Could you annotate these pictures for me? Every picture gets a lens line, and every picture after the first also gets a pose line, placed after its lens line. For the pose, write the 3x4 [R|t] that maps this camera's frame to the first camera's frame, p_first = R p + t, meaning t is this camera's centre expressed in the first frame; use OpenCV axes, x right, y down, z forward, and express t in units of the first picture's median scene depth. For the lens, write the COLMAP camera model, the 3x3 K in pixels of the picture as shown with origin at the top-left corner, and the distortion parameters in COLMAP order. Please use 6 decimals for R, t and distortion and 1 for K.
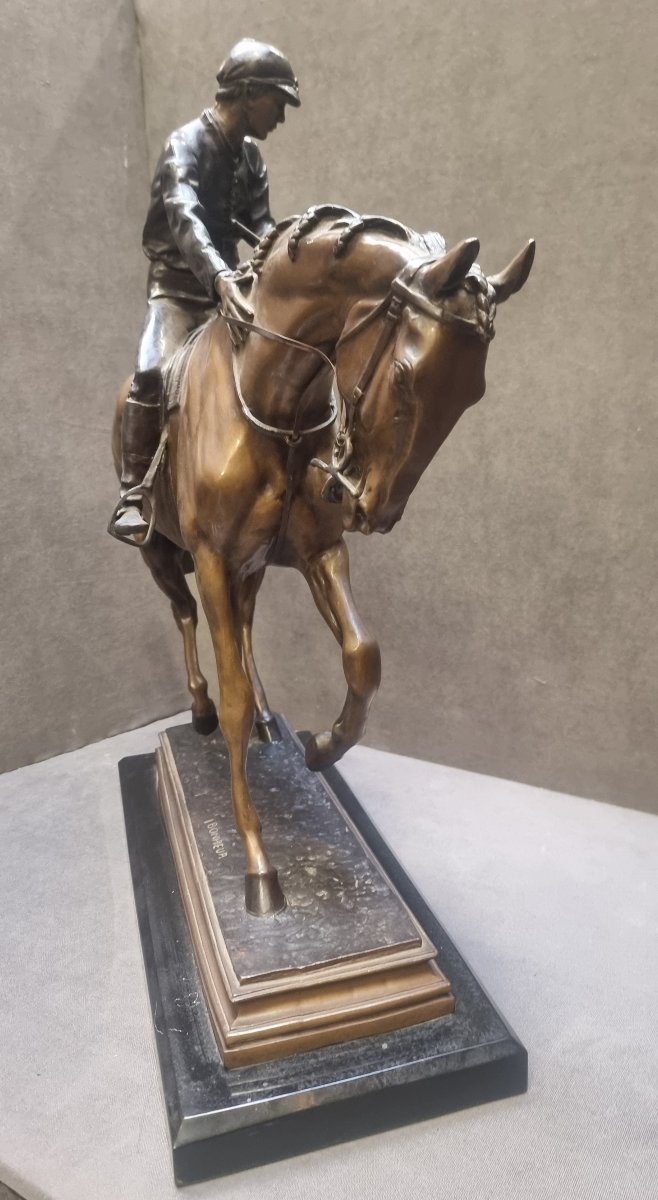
lens RADIAL K [[904.0, 0, 358.3], [0, 904.0, 623.5], [0, 0, 1]] dist [0.037764, -0.008534]
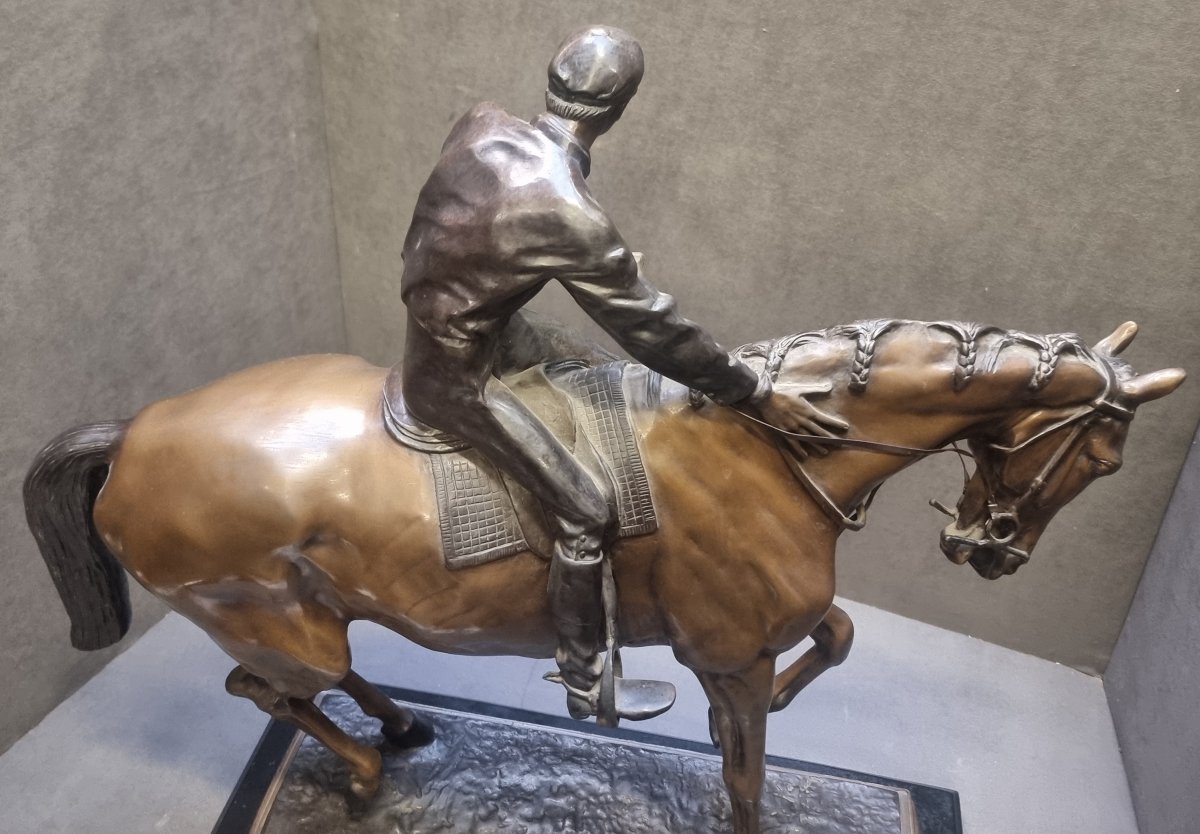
lens RADIAL K [[1119.4, 0, 646.2], [0, 1119.4, 227.1], [0, 0, 1]] dist [0.051162, -0.021208]
pose [[0.965562, -0.055746, 0.254132, -0.234130], [-0.014643, 0.963583, 0.267008, -0.479364], [-0.259762, -0.261534, 0.929582, 0.098908]]
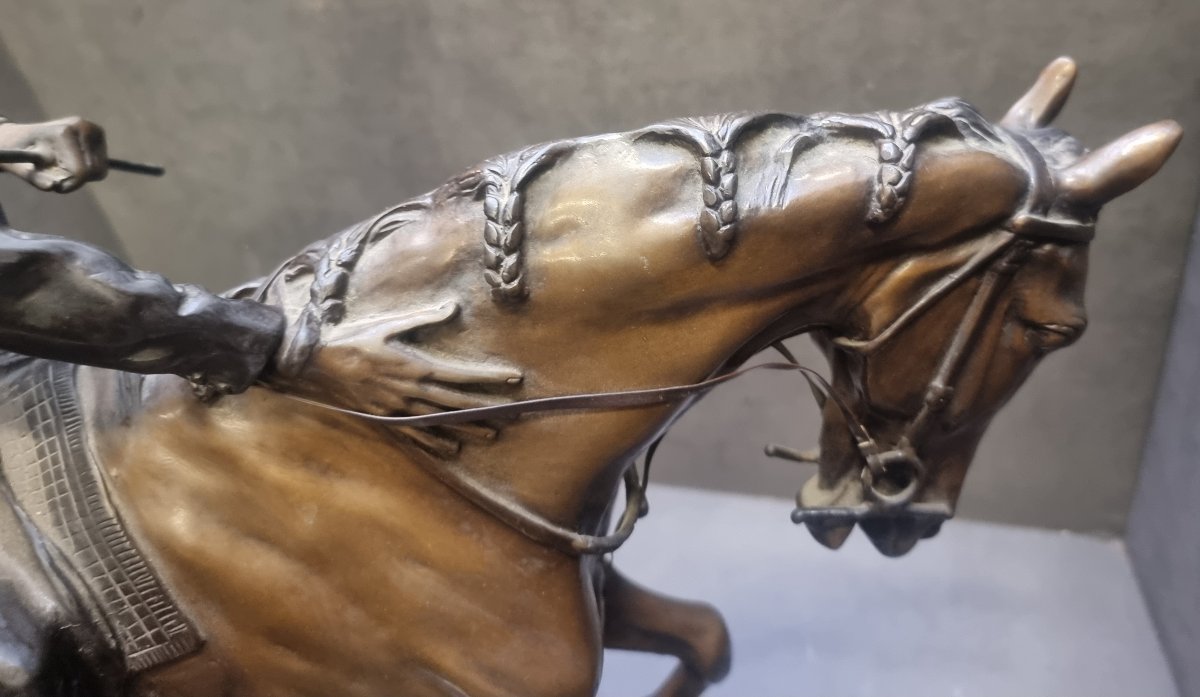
lens RADIAL K [[962.9, 0, 658.9], [0, 962.9, 216.5], [0, 0, 1]] dist [0.005950, -0.001742]
pose [[0.937447, -0.273871, 0.214914, 0.014185], [0.189110, 0.918930, 0.346129, -0.332708], [-0.292286, -0.283835, 0.913239, 0.379420]]
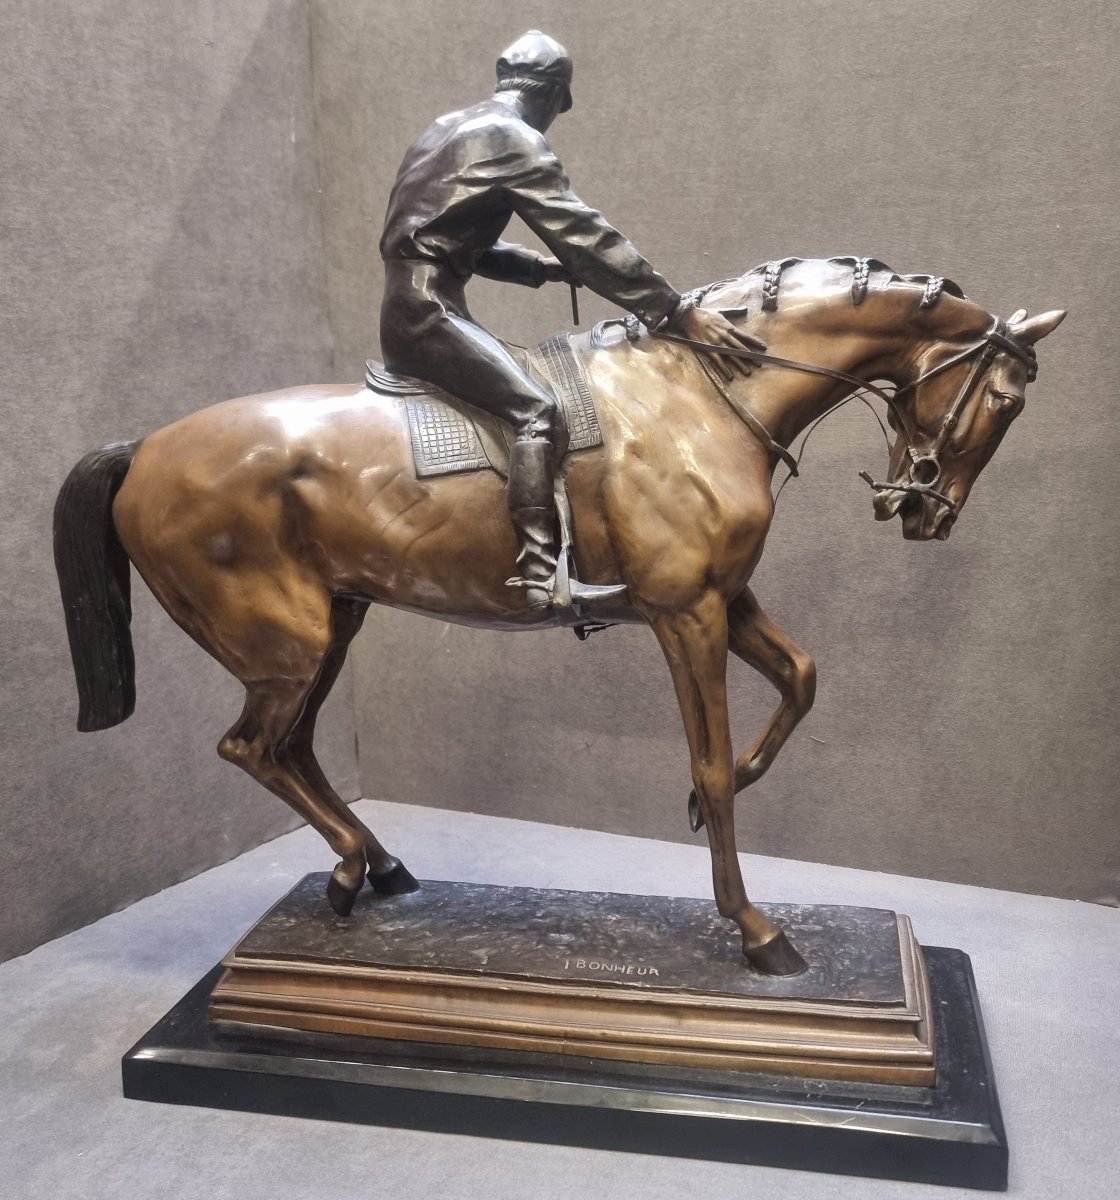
lens RADIAL K [[1141.2, 0, 613.9], [0, 1141.2, 601.2], [0, 0, 1]] dist [0.082260, -0.080903]
pose [[0.977218, -0.027382, 0.210464, -0.225738], [0.040839, 0.997371, -0.059861, -0.012715], [-0.208271, 0.067092, 0.975767, -0.059042]]
